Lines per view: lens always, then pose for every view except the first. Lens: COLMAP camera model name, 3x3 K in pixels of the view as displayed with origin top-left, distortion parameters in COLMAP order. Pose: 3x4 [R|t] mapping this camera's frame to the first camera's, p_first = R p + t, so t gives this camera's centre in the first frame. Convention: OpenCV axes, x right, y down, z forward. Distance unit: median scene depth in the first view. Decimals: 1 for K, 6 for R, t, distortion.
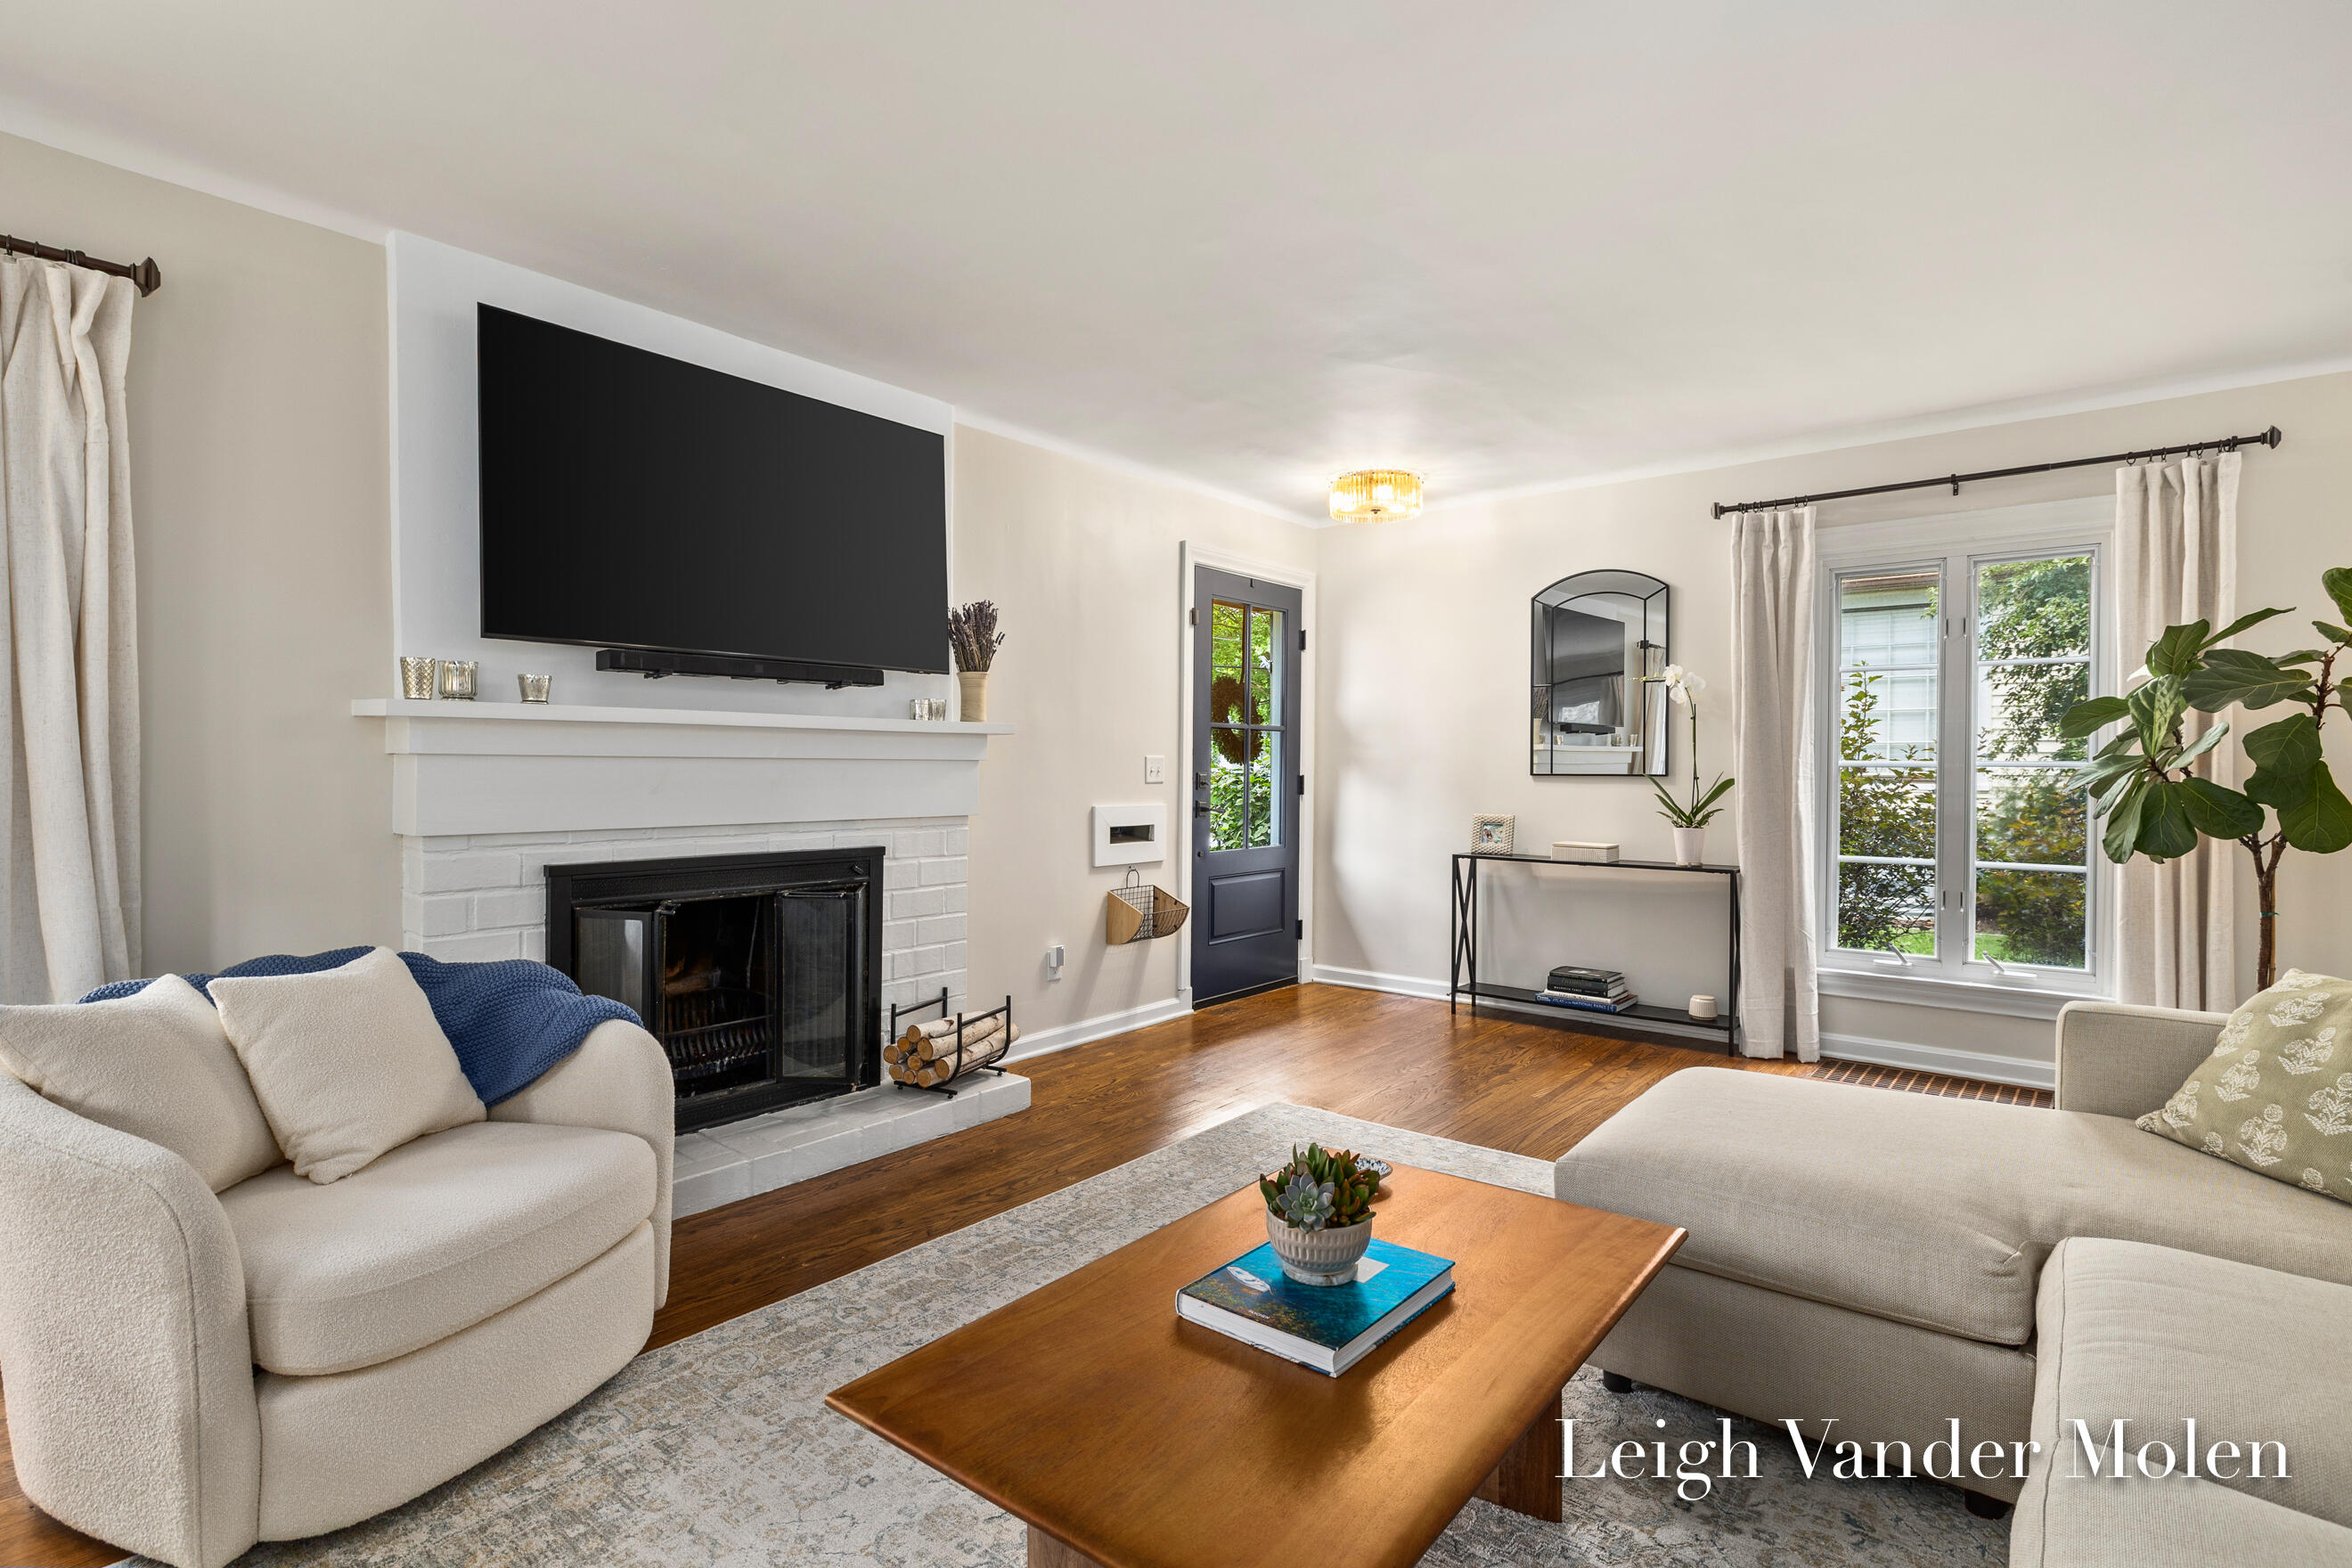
lens RADIAL K [[1114.2, 0, 1178.2], [0, 1114.2, 781.7], [0, 0, 1]] dist [0.003747, 0.001026]
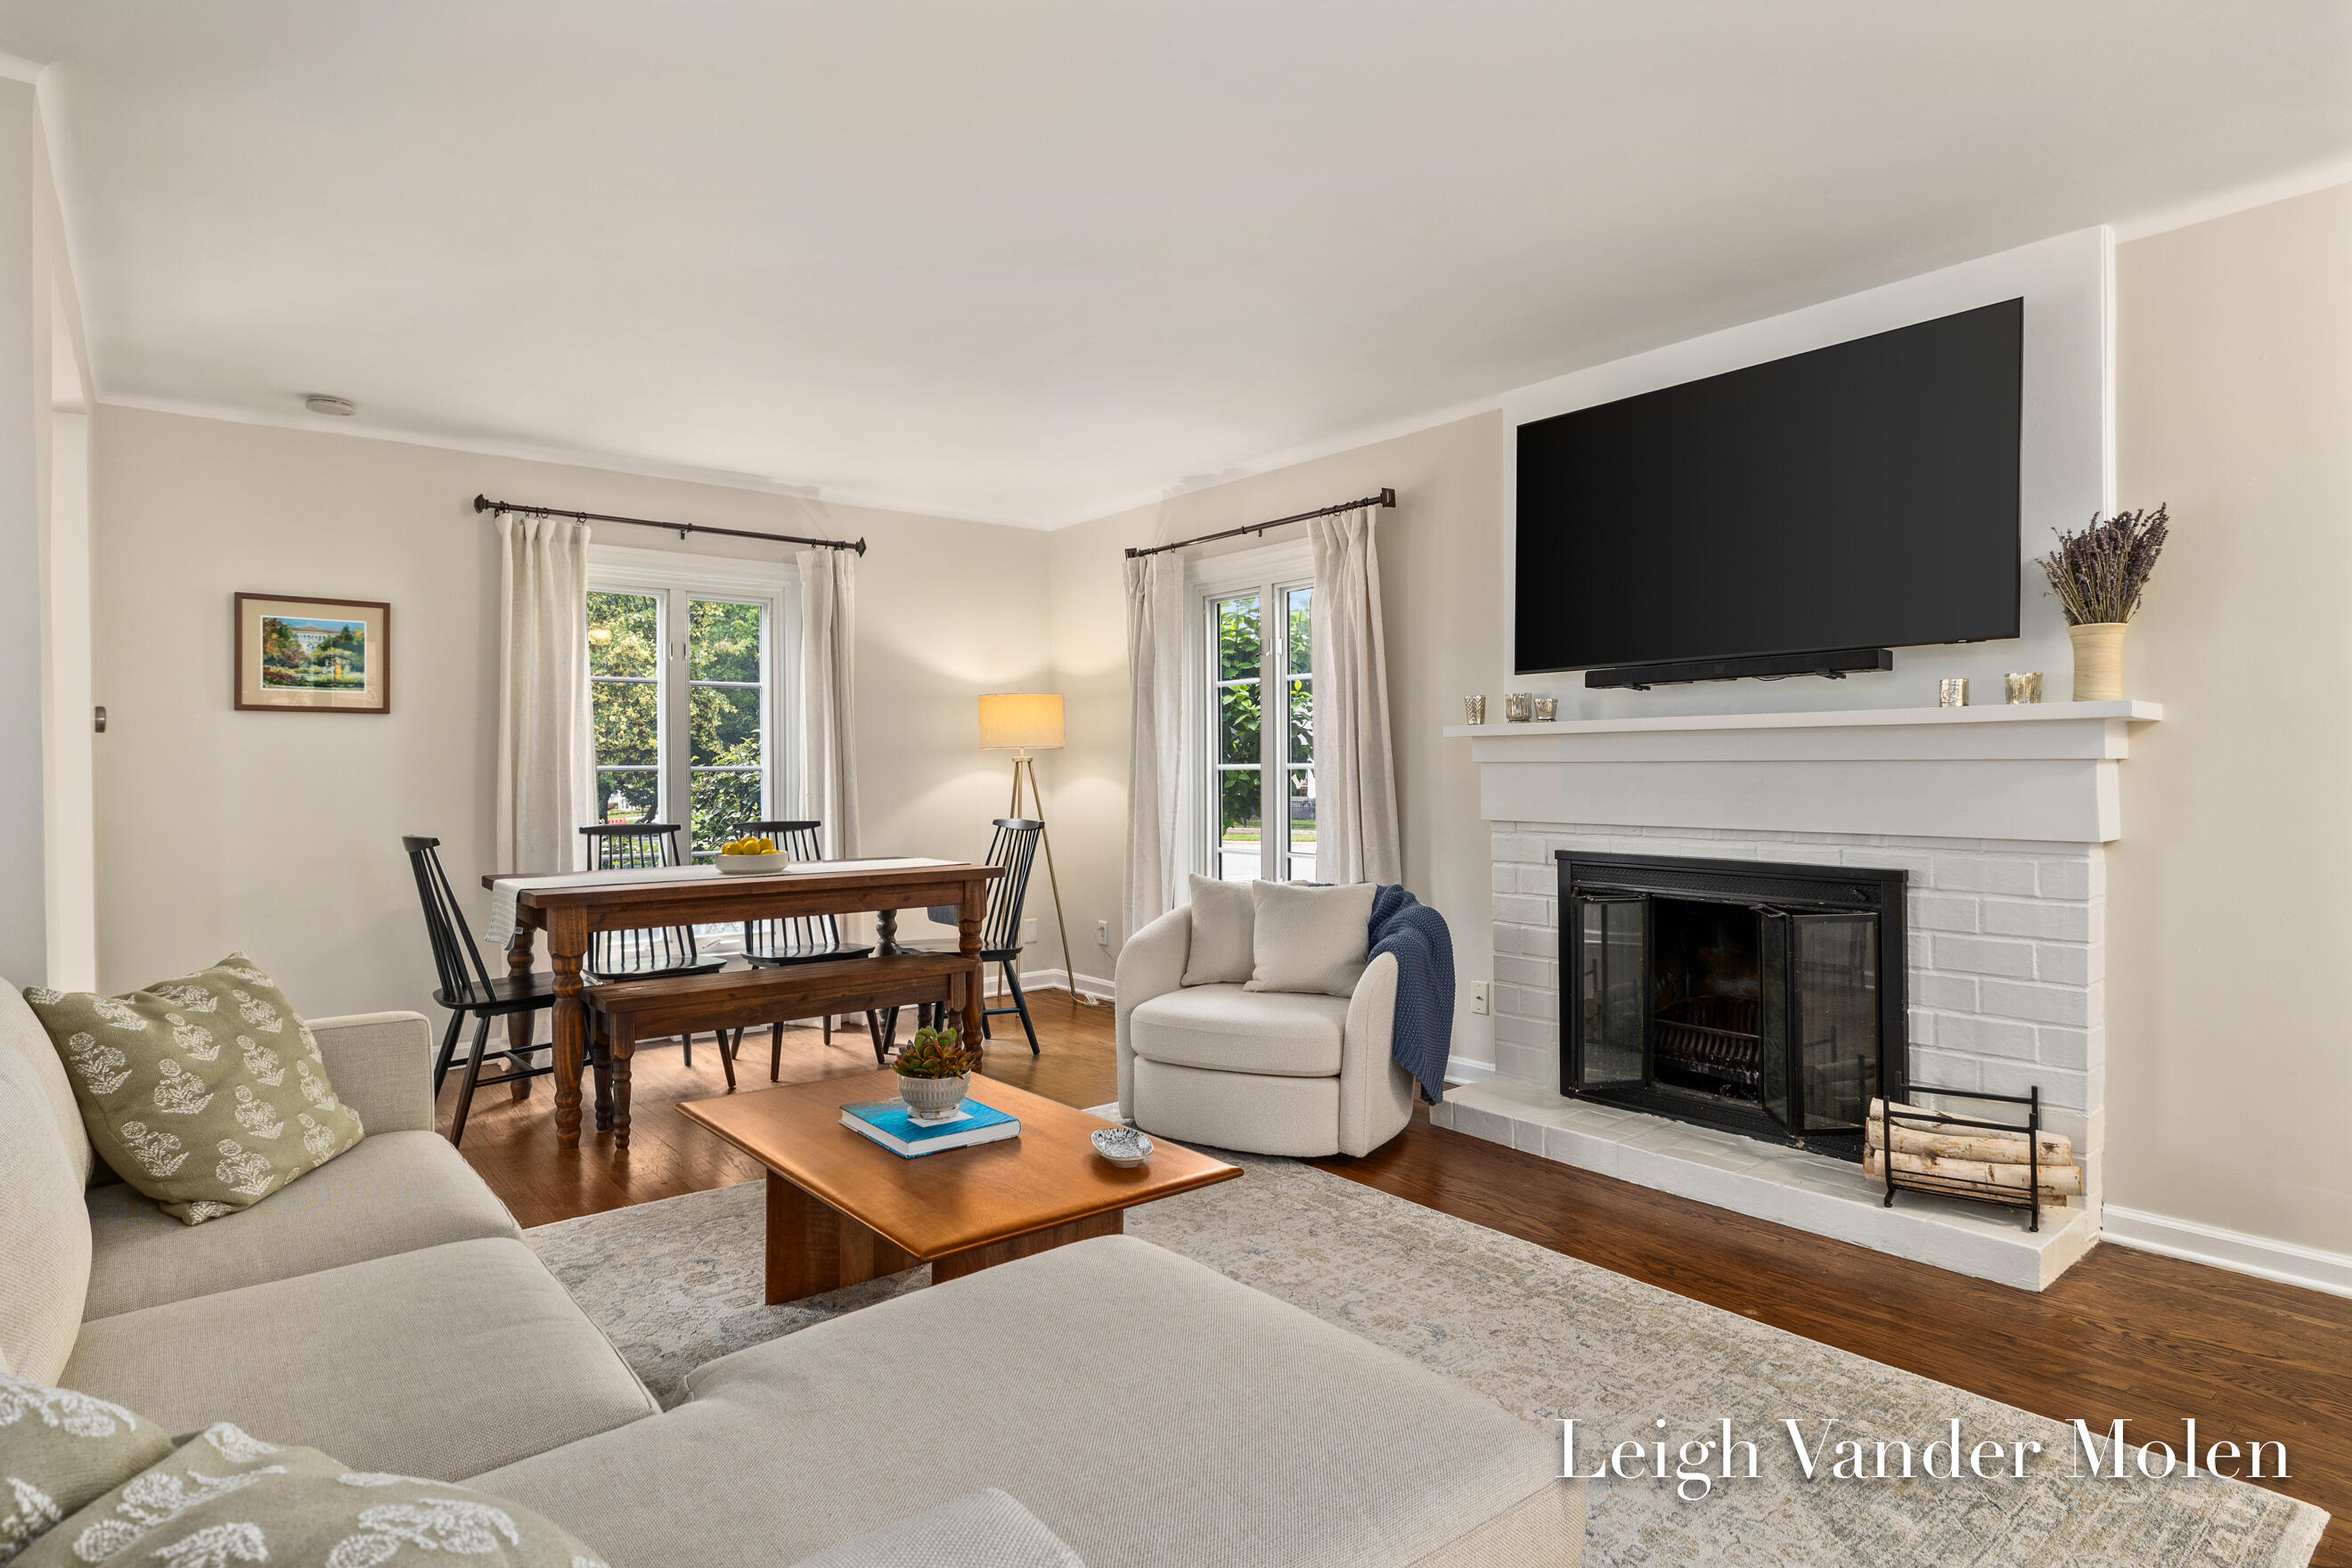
lens RADIAL K [[1242.6, 0, 1178.1], [0, 1242.6, 767.5], [0, 0, 1]] dist [-0.002379, -0.000349]
pose [[-0.183126, -0.000903, -0.983089, 0.774720], [-0.007759, 0.999970, 0.000526, -0.012673], [0.983059, 0.007724, -0.183128, 0.735216]]
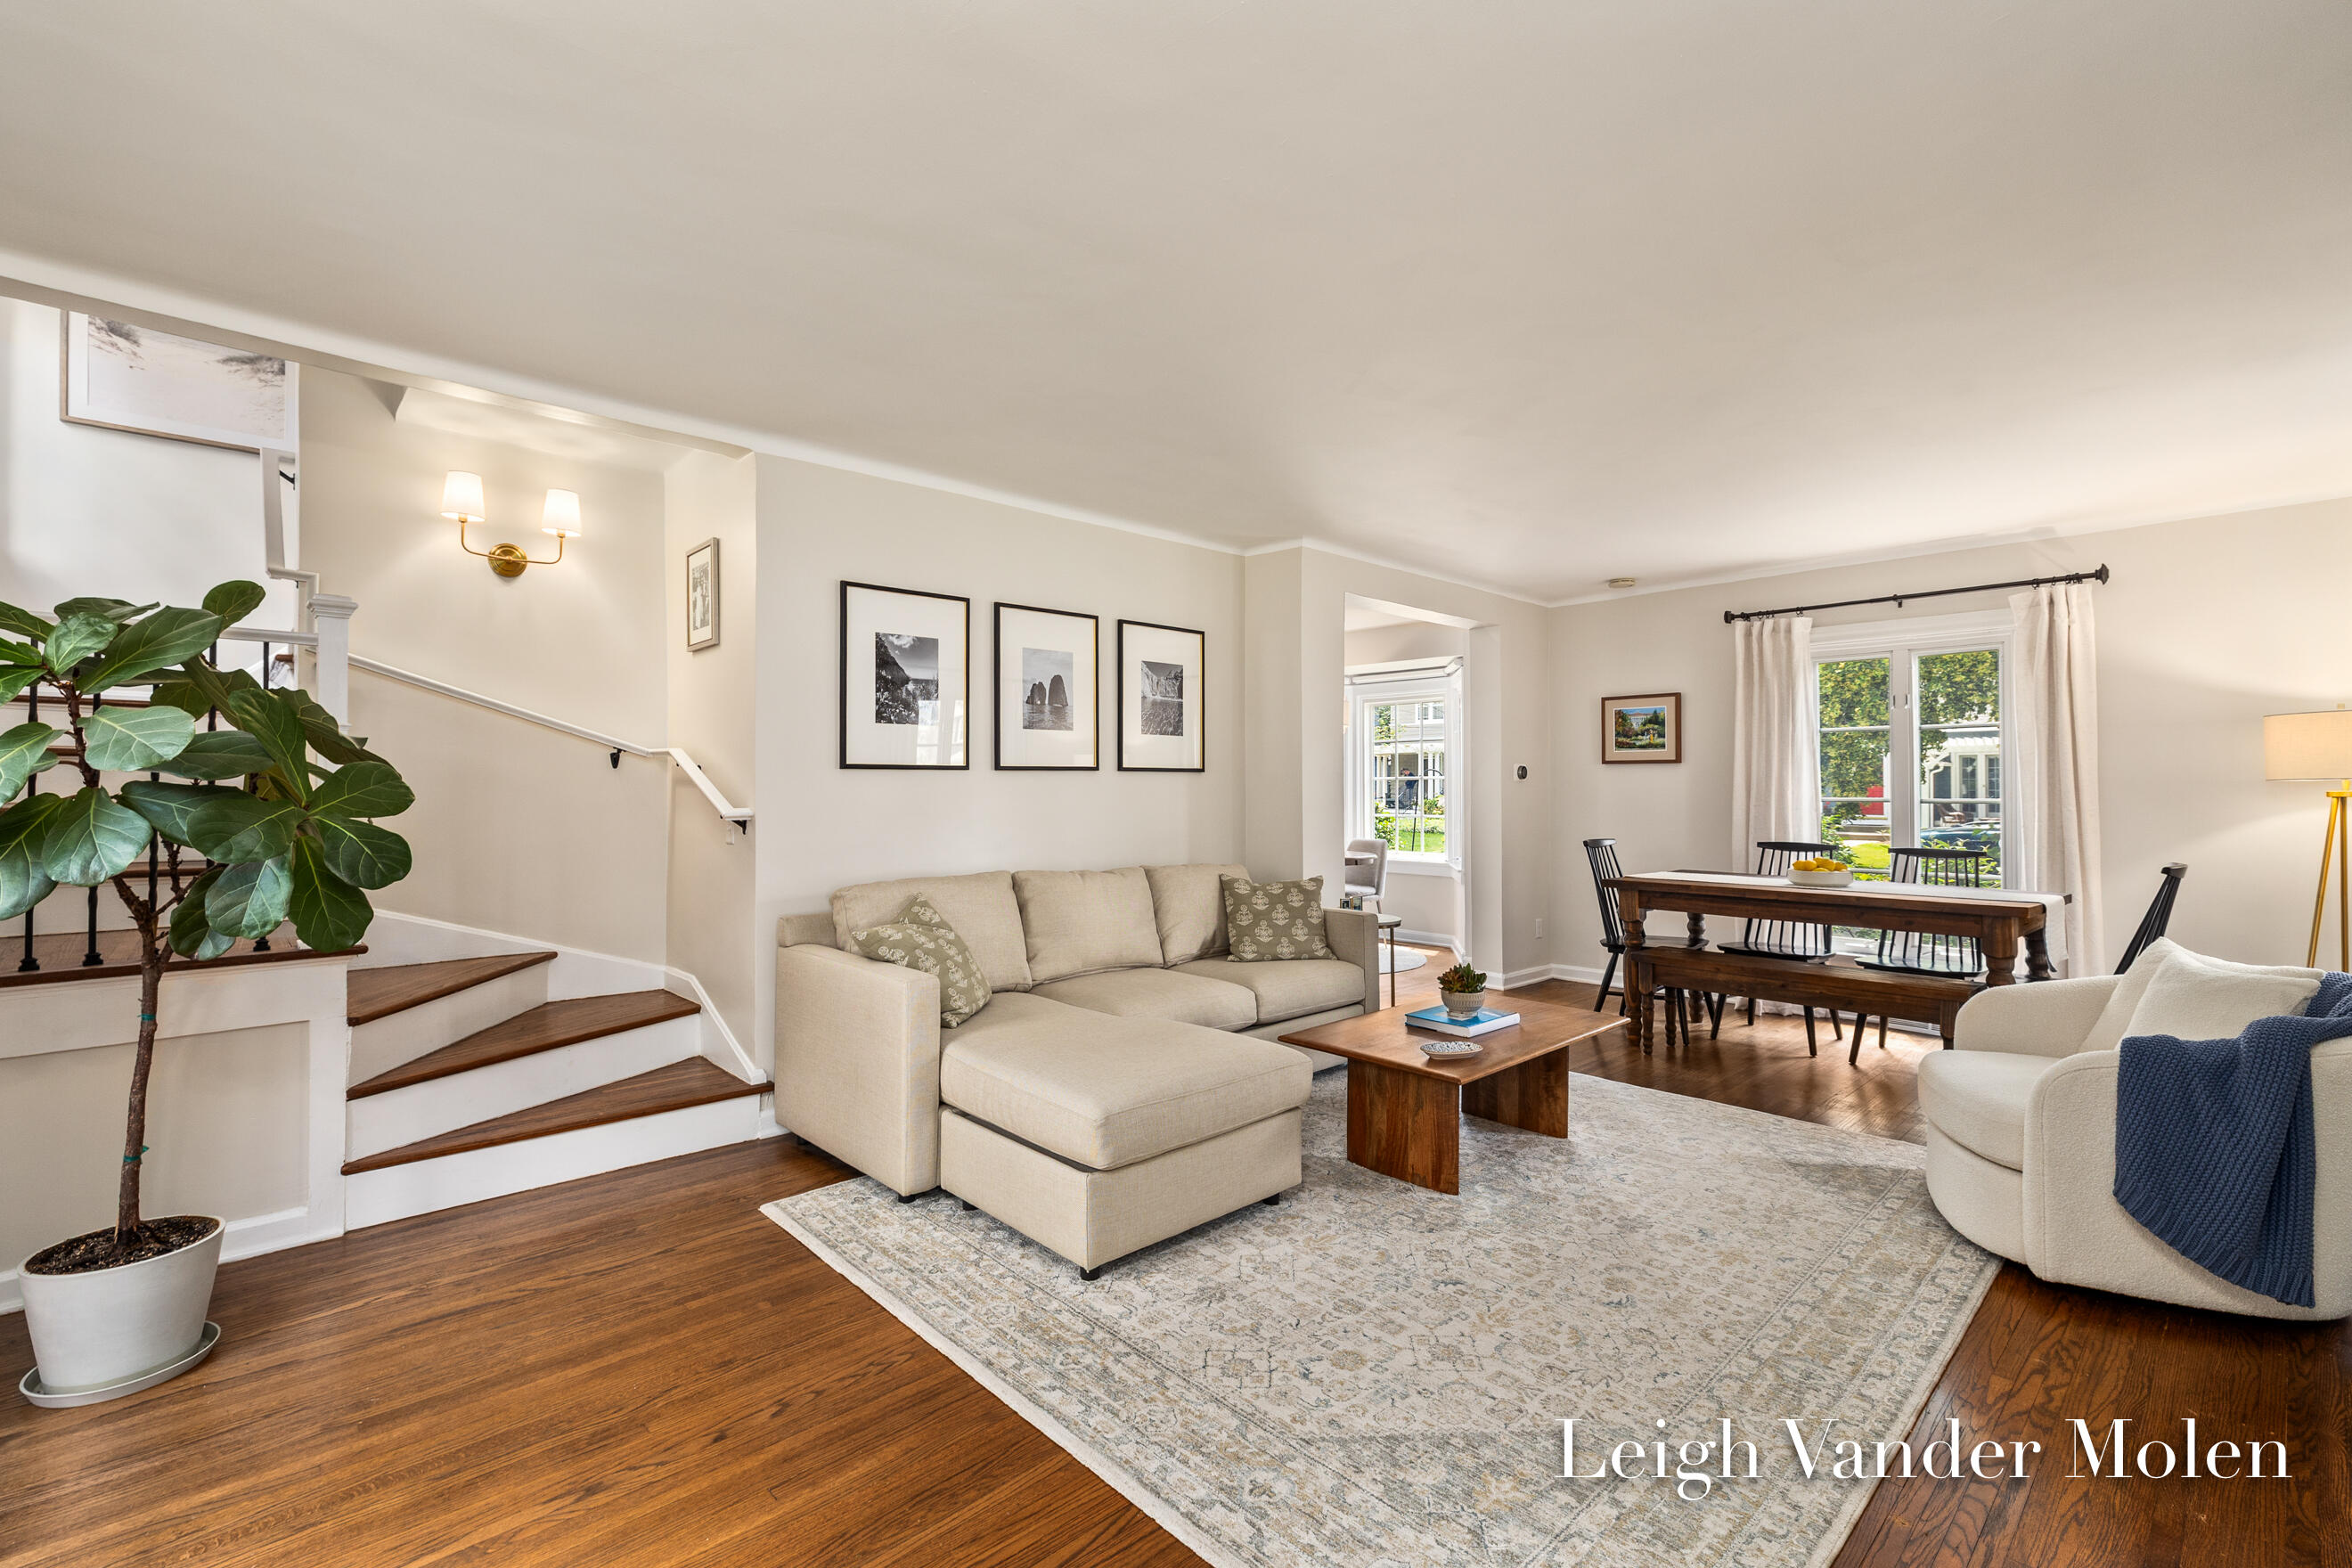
lens RADIAL K [[1013.3, 0, 1176.4], [0, 1013.3, 783.3], [0, 0, 1]] dist [0.000124, -0.000138]
pose [[-0.993257, -0.000643, 0.115932, 0.226231], [0.000256, 0.999970, 0.007741, -0.044714], [-0.115933, 0.007718, -0.993227, 1.508577]]
